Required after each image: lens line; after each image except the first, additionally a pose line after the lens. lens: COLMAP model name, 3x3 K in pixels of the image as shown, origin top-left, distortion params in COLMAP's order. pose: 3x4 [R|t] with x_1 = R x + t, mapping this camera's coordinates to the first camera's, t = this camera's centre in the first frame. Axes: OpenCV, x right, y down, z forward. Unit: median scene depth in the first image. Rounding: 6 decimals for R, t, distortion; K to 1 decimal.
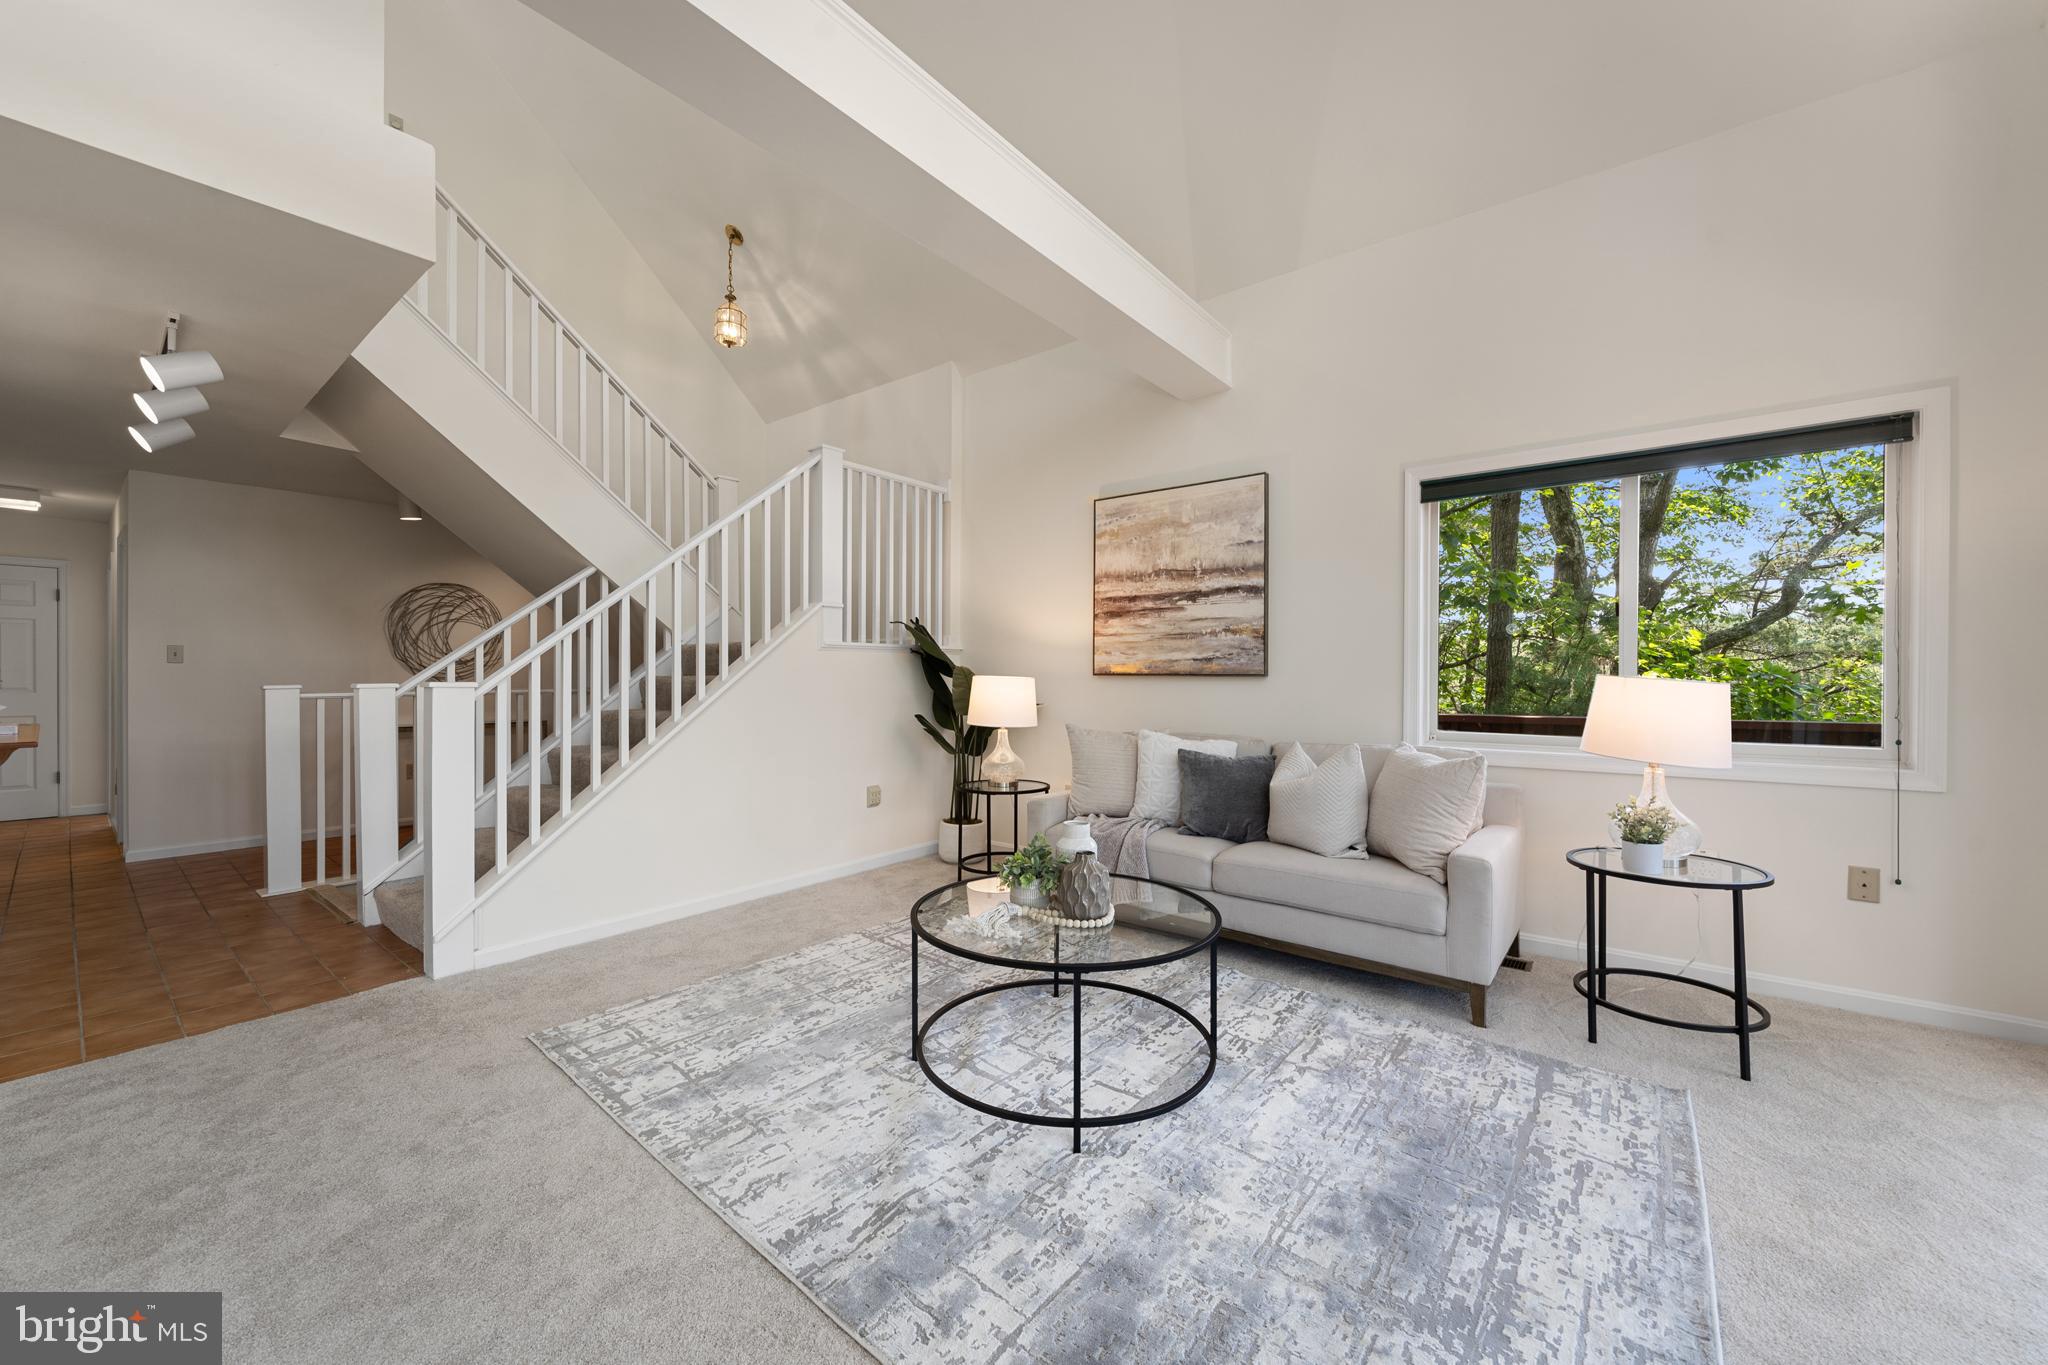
lens RADIAL K [[772.7, 0, 1022.3], [0, 772.7, 681.5], [0, 0, 1]] dist [-0.008652, 0.000462]
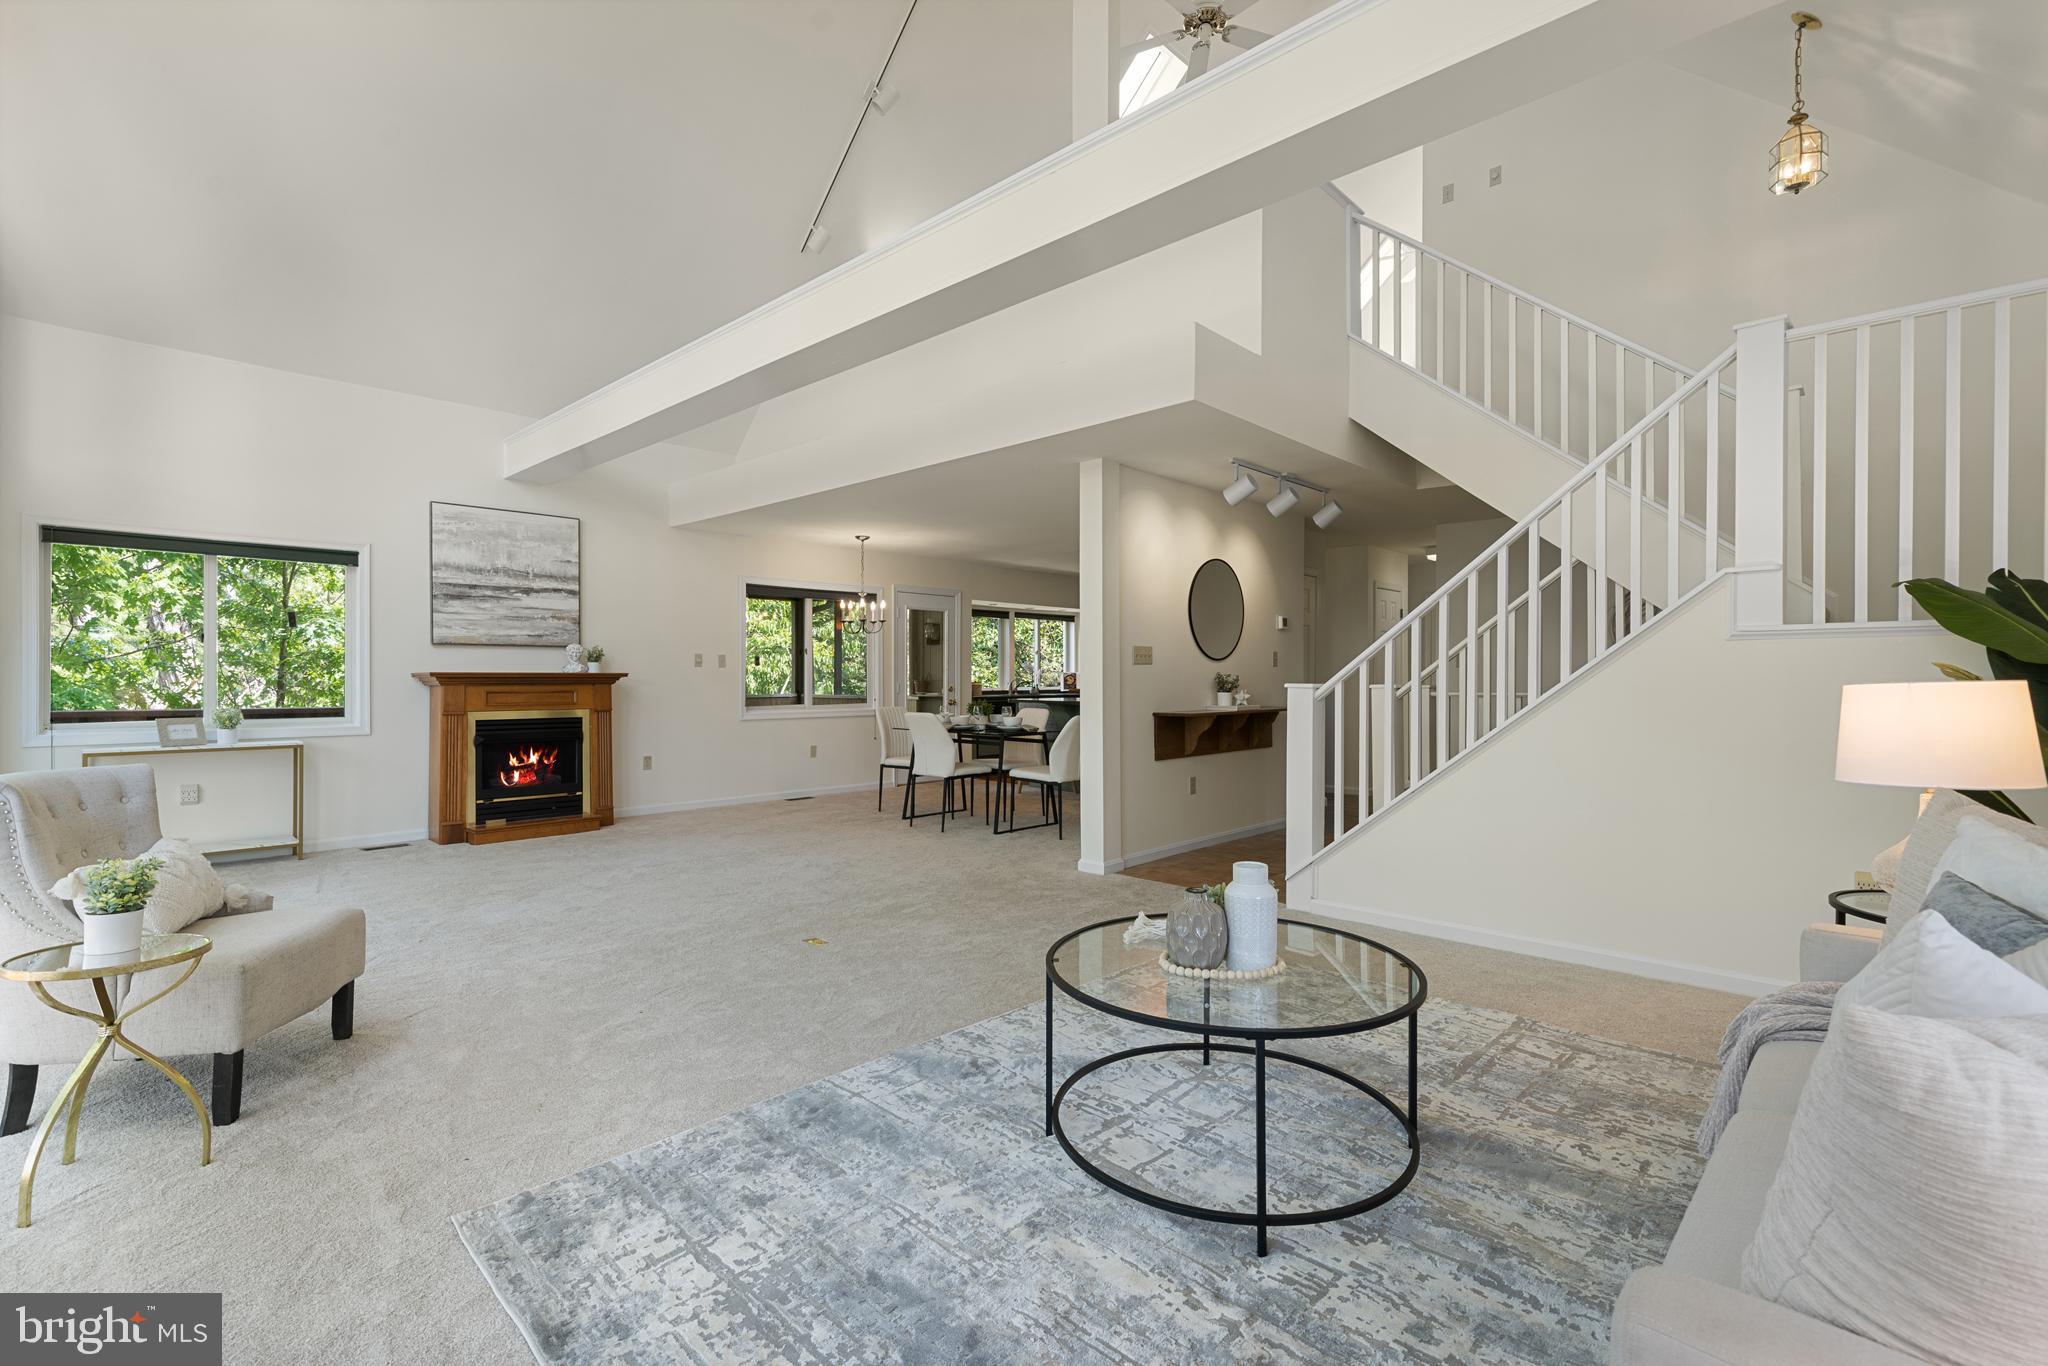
lens RADIAL K [[924.8, 0, 1025.4], [0, 924.8, 678.1], [0, 0, 1]] dist [-0.002398, 0.000858]
pose [[-0.096398, 0.002373, -0.995340, 0.745017], [-0.004408, 0.999986, 0.002811, -0.010415], [0.995333, 0.004658, -0.096386, 0.607310]]
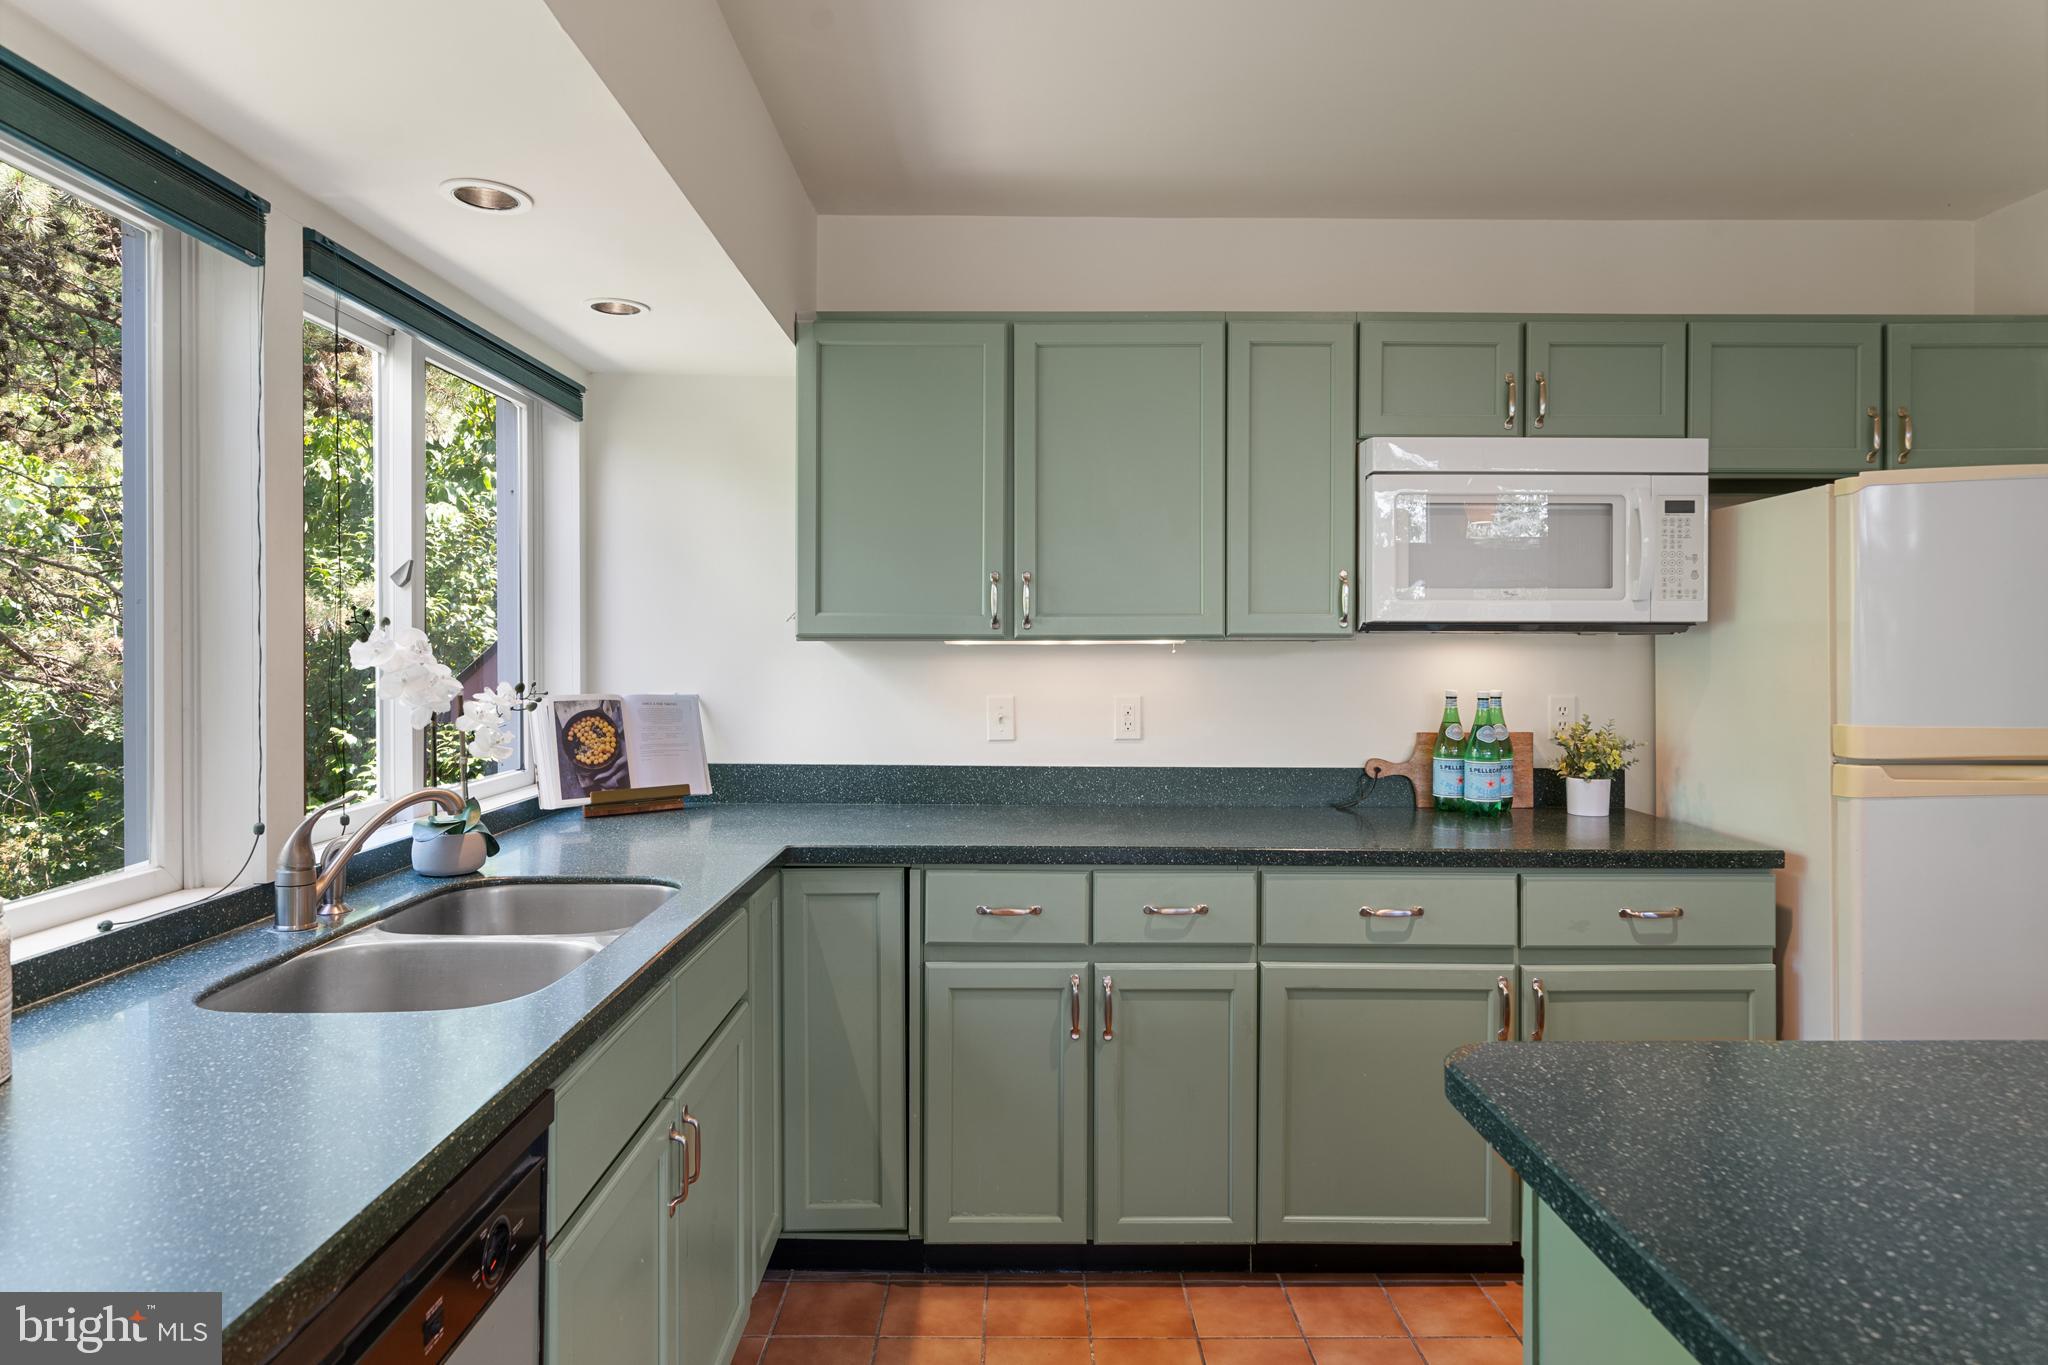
lens RADIAL K [[1212.5, 0, 1019.8], [0, 1212.5, 648.9], [0, 0, 1]] dist [0.004344, 0.002236]
pose [[0.618892, -0.000507, -0.785476, -2.151838], [-0.002713, 0.999992, -0.002783, -0.056027], [0.785471, 0.003854, 0.618886, 0.130390]]
